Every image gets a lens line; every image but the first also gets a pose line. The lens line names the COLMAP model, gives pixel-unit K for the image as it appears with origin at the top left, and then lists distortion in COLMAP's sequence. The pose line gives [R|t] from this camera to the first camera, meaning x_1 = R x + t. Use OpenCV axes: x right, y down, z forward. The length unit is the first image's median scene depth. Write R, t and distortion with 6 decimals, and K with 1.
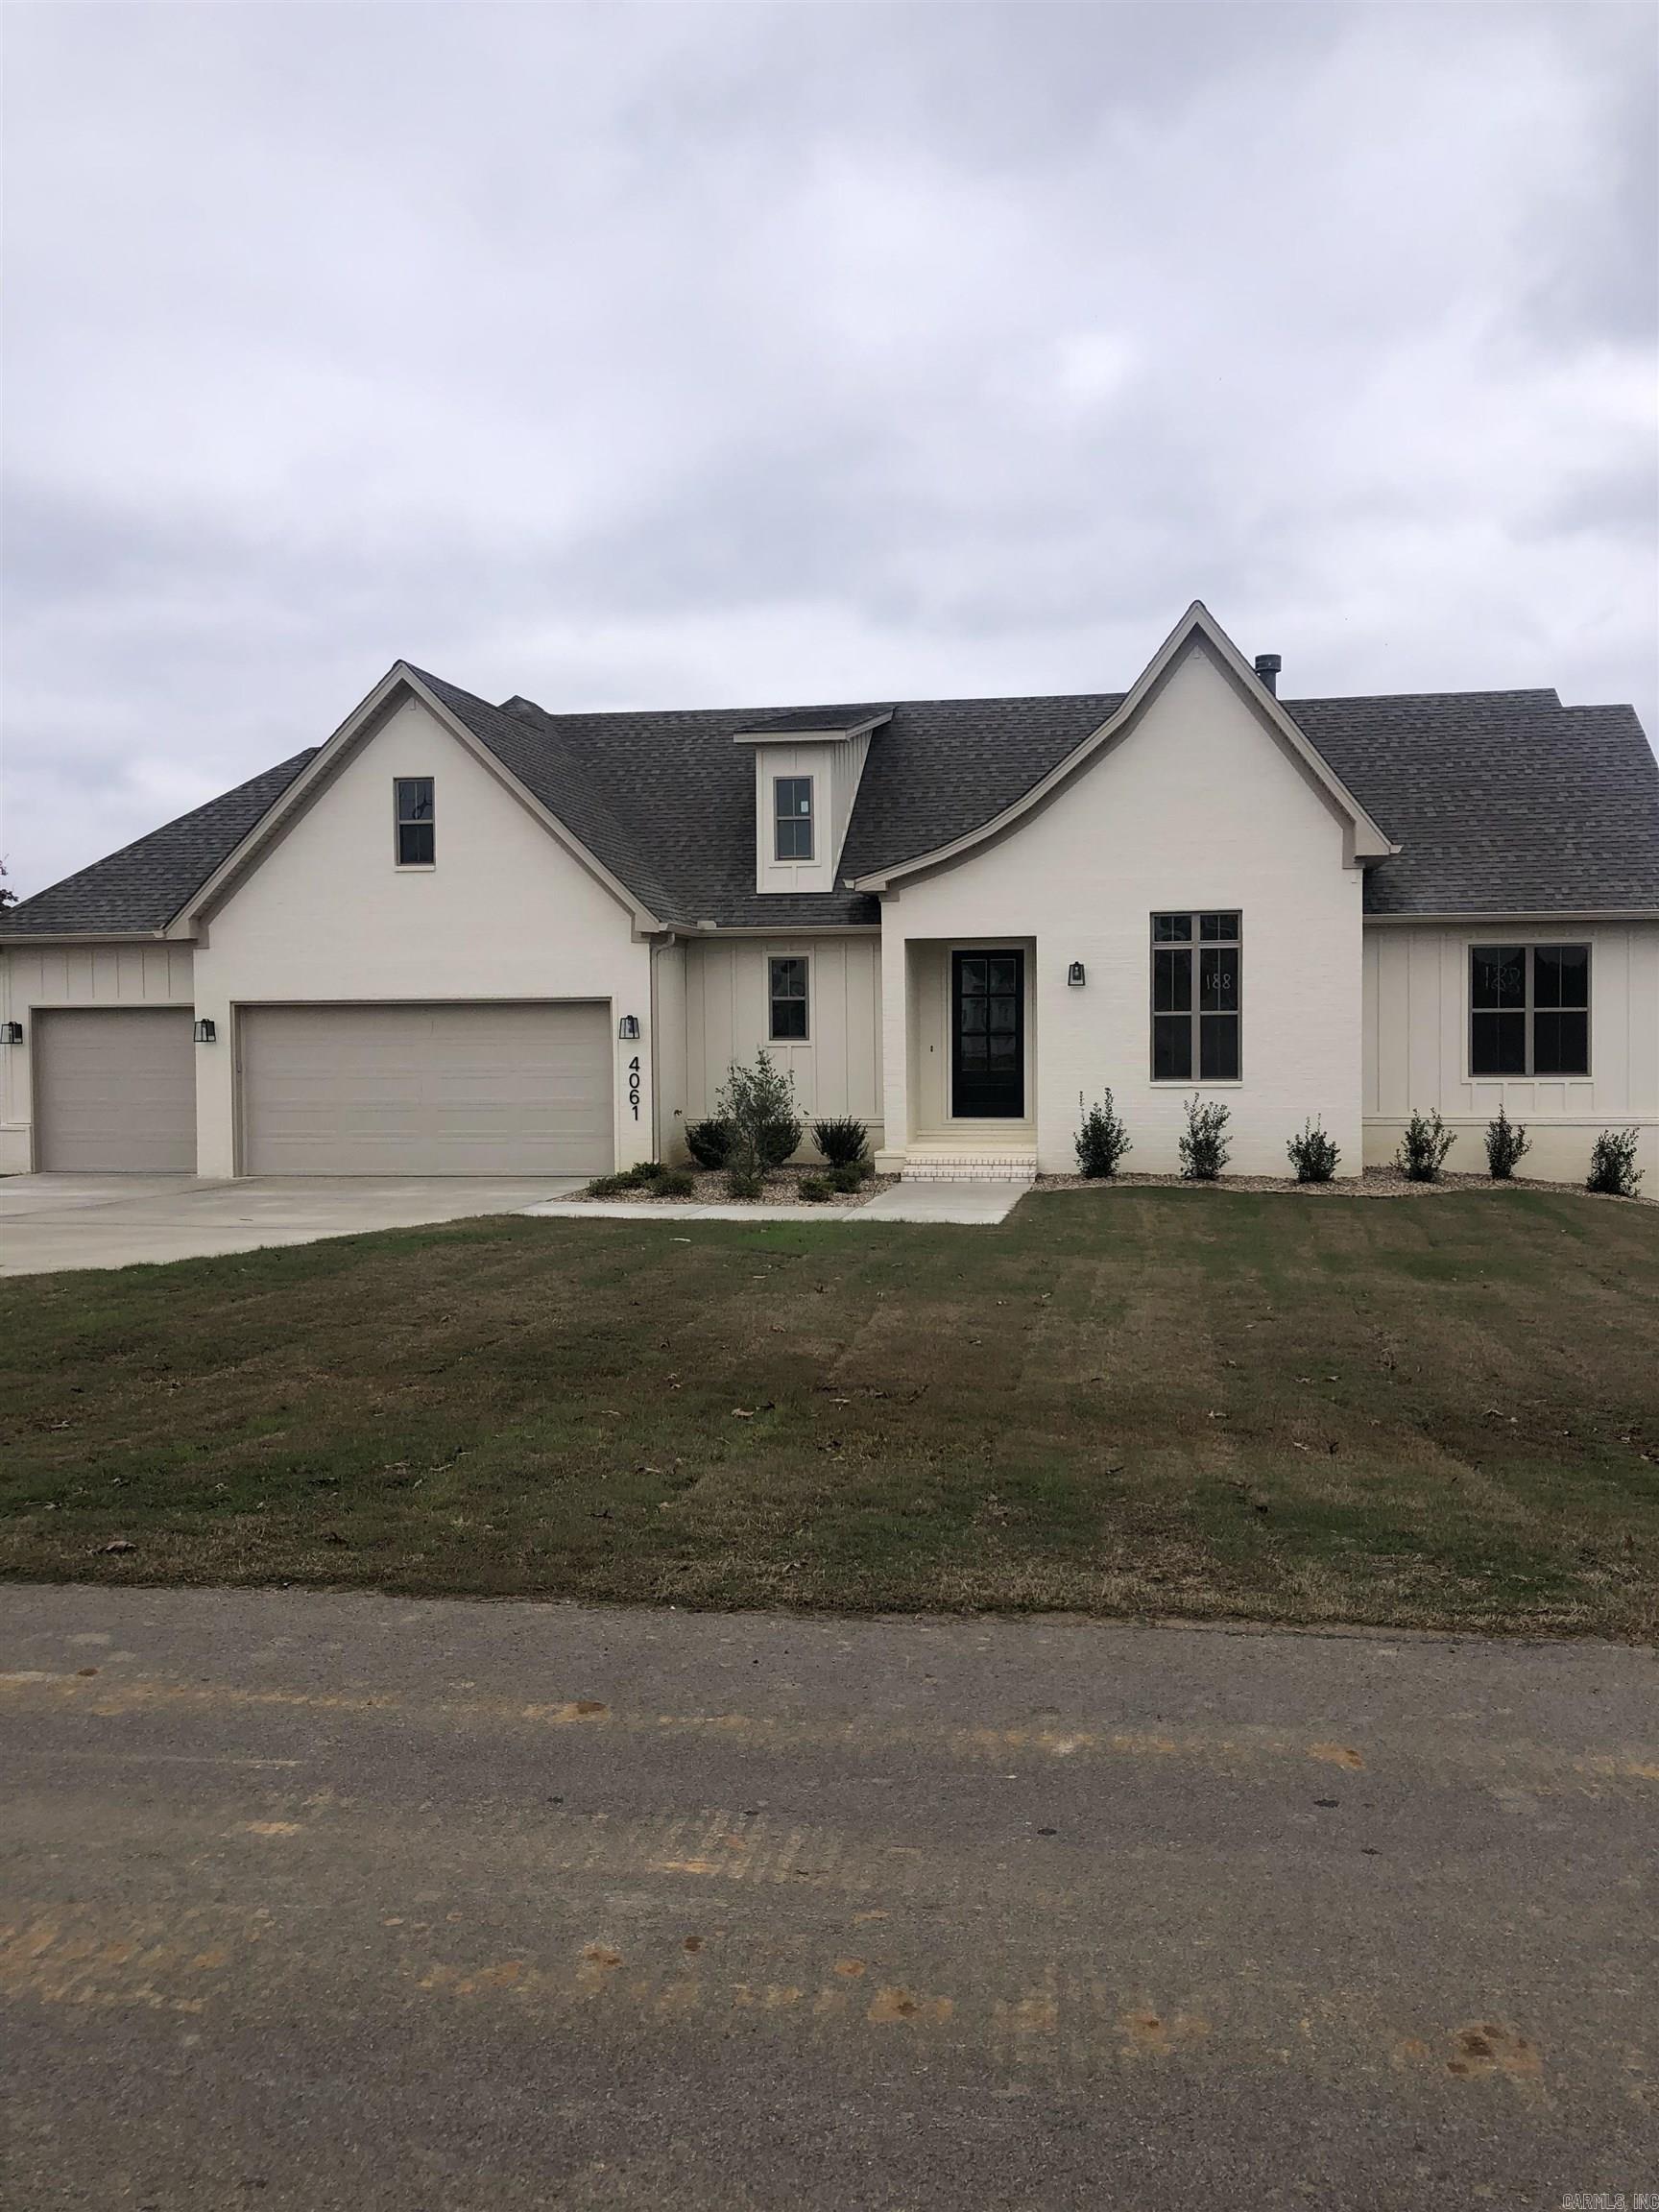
lens RADIAL K [[1783.6, 0, 829.5], [0, 1783.6, 1106.0], [0, 0, 1]] dist [0.014745, 0.003102]
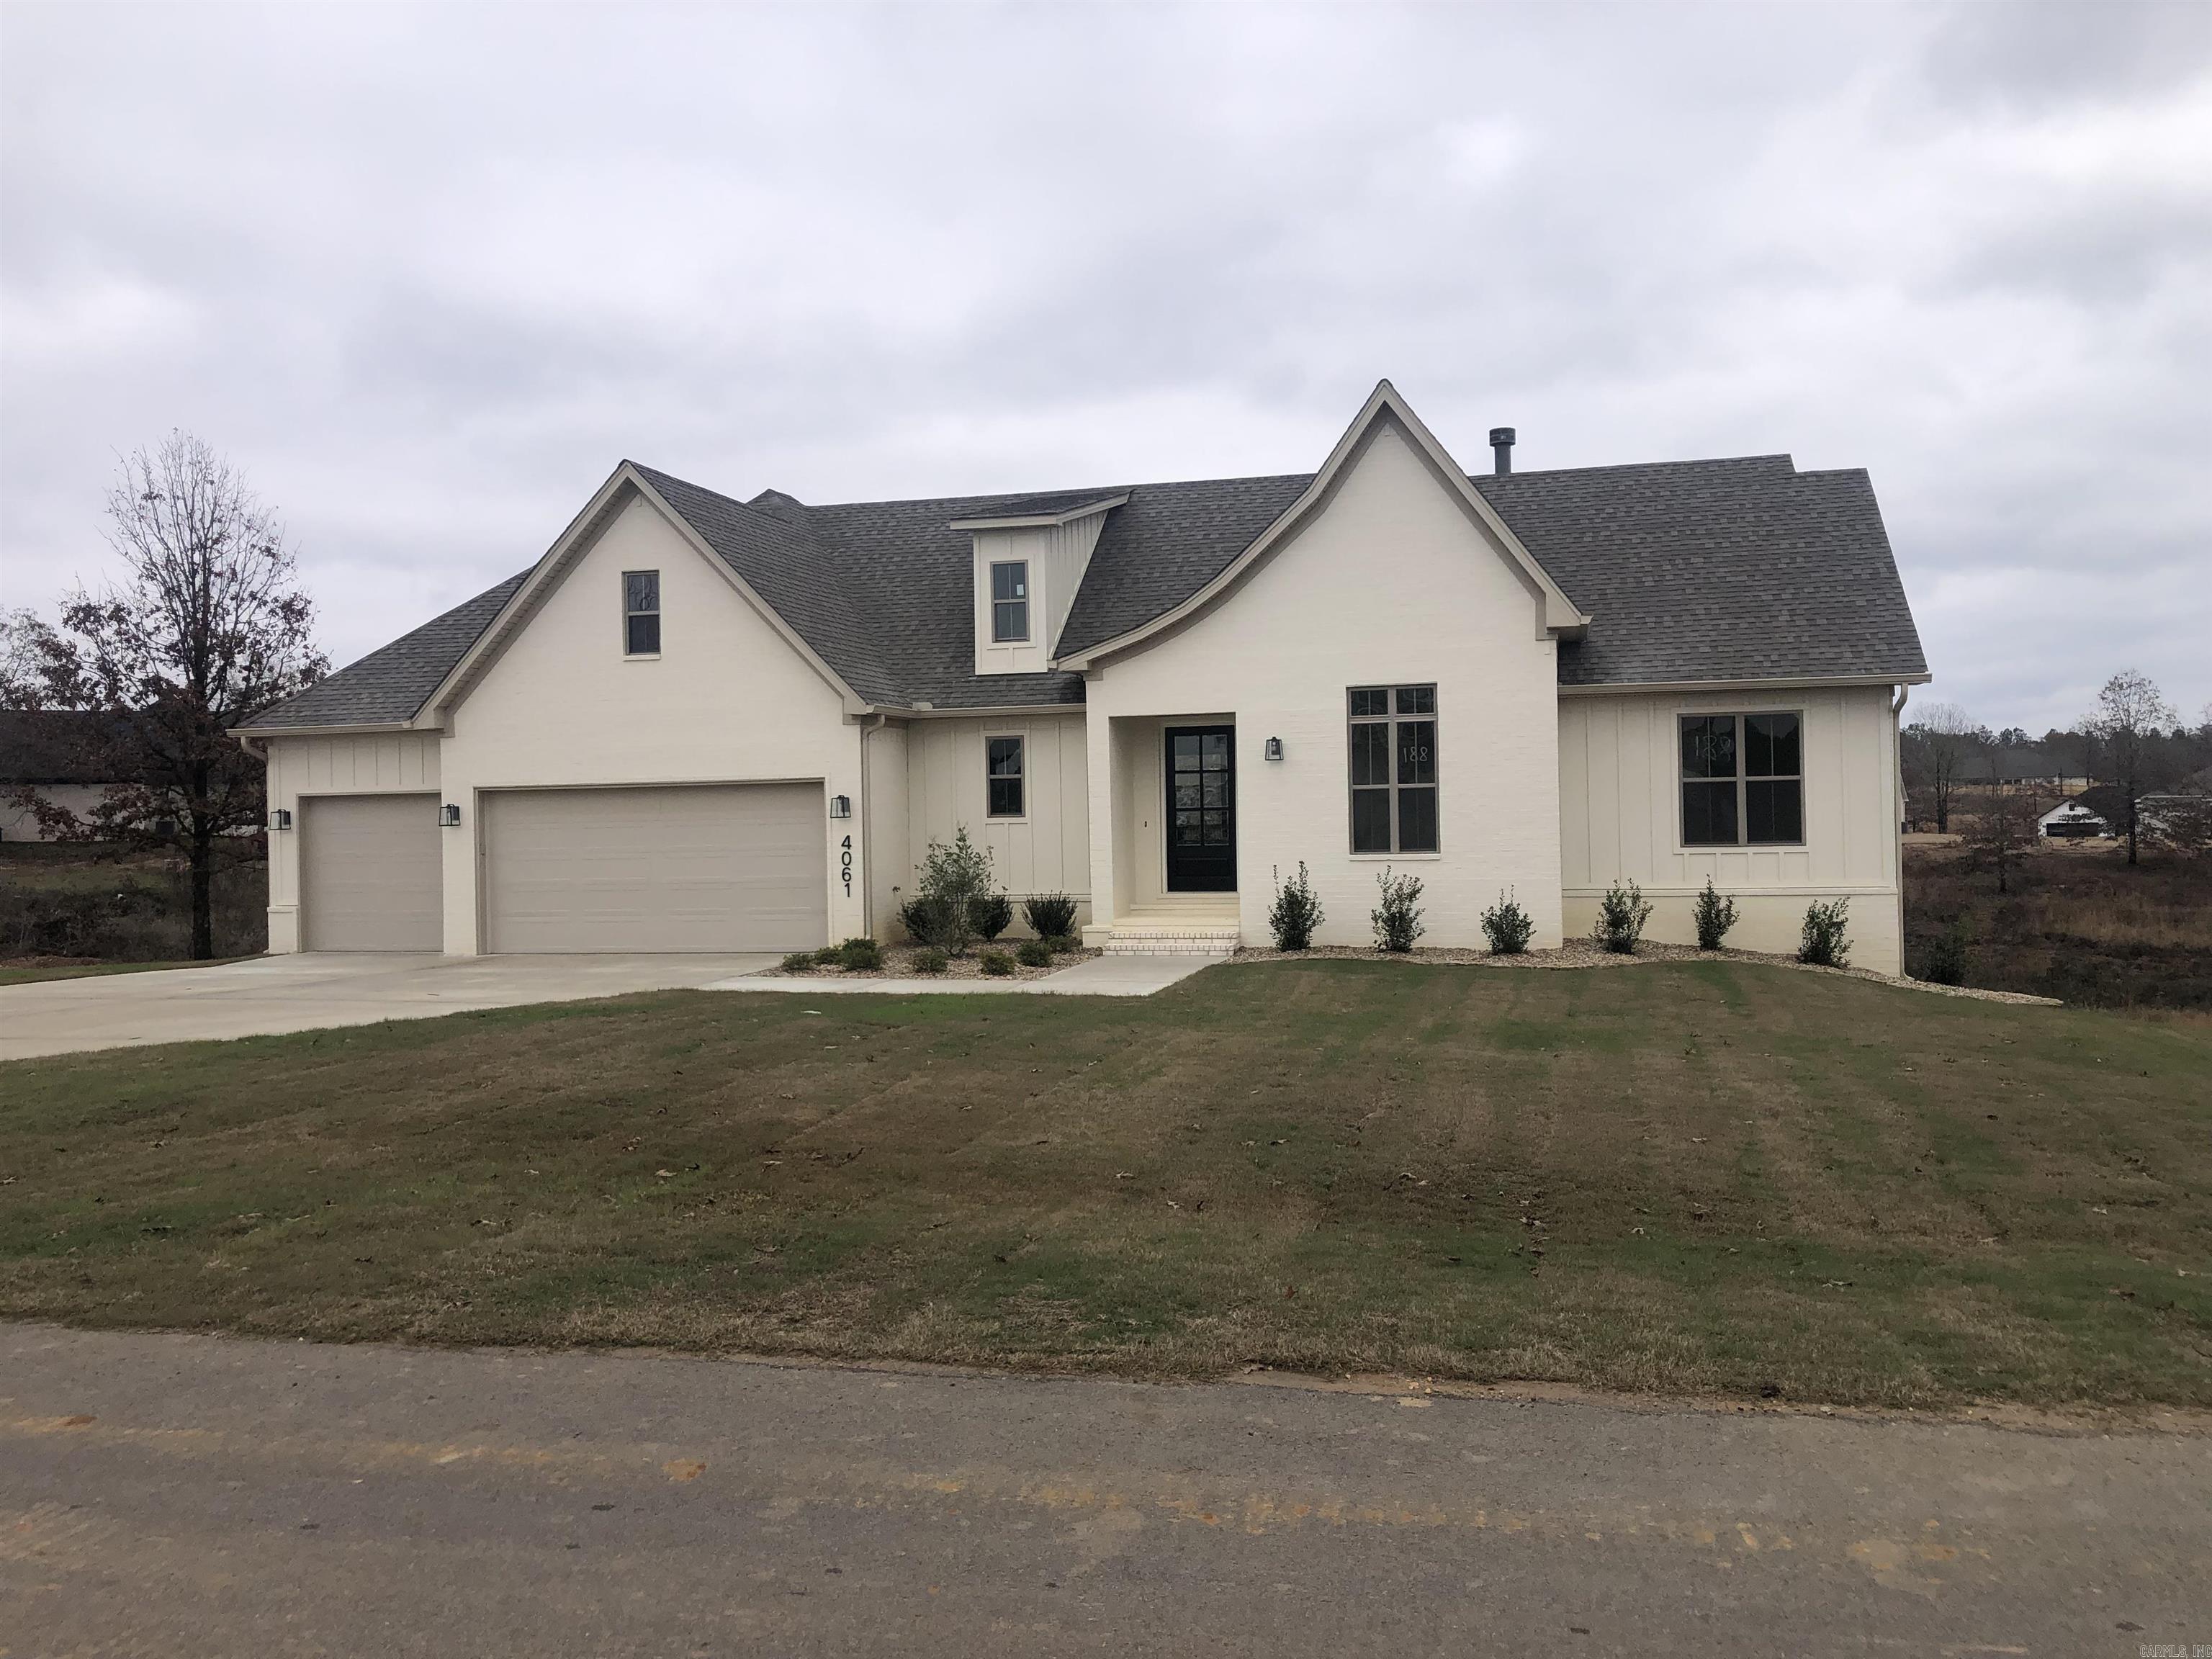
lens RADIAL K [[1783.6, 0, 1088.9], [0, 1783.6, 824.9], [0, 0, 1]] dist [0.014745, 0.003102]
pose [[0.996378, -0.011190, -0.084295, 0.117644], [0.008393, 0.999404, -0.033471, 0.001911], [0.084619, 0.032642, 0.995879, -0.014015]]
